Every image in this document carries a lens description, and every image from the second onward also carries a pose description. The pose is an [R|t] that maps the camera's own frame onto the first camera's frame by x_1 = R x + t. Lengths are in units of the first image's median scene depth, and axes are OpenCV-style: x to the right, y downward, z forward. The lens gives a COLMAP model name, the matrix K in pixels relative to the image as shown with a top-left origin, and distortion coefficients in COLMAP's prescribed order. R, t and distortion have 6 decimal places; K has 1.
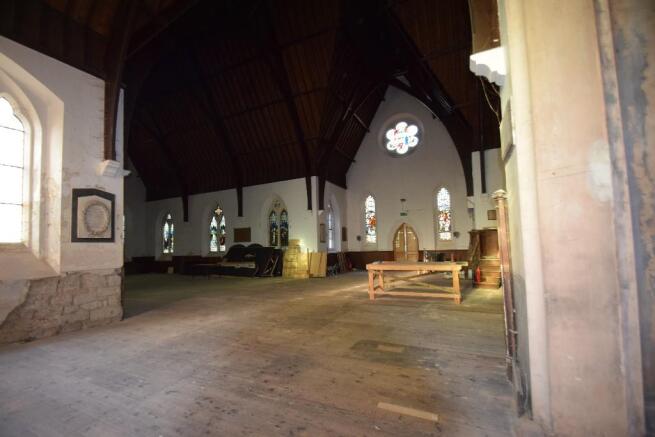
lens RADIAL K [[284.4, 0, 320.3], [0, 284.4, 231.1], [0, 0, 1]] dist [0.000789, -0.011784]
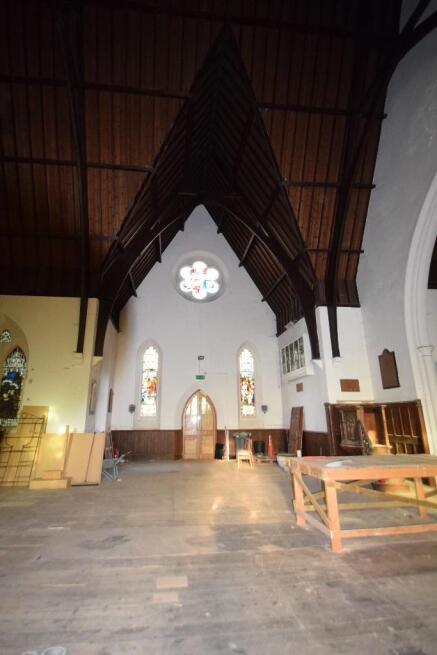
lens RADIAL K [[330.1, 0, 215.4], [0, 330.1, 319.8], [0, 0, 1]] dist [0.000664, 0.000180]
pose [[0.833241, 0.180726, 0.522540, -0.147886], [-0.048236, 0.965229, -0.256917, 0.014727], [-0.550802, 0.188869, 0.812986, 0.271126]]
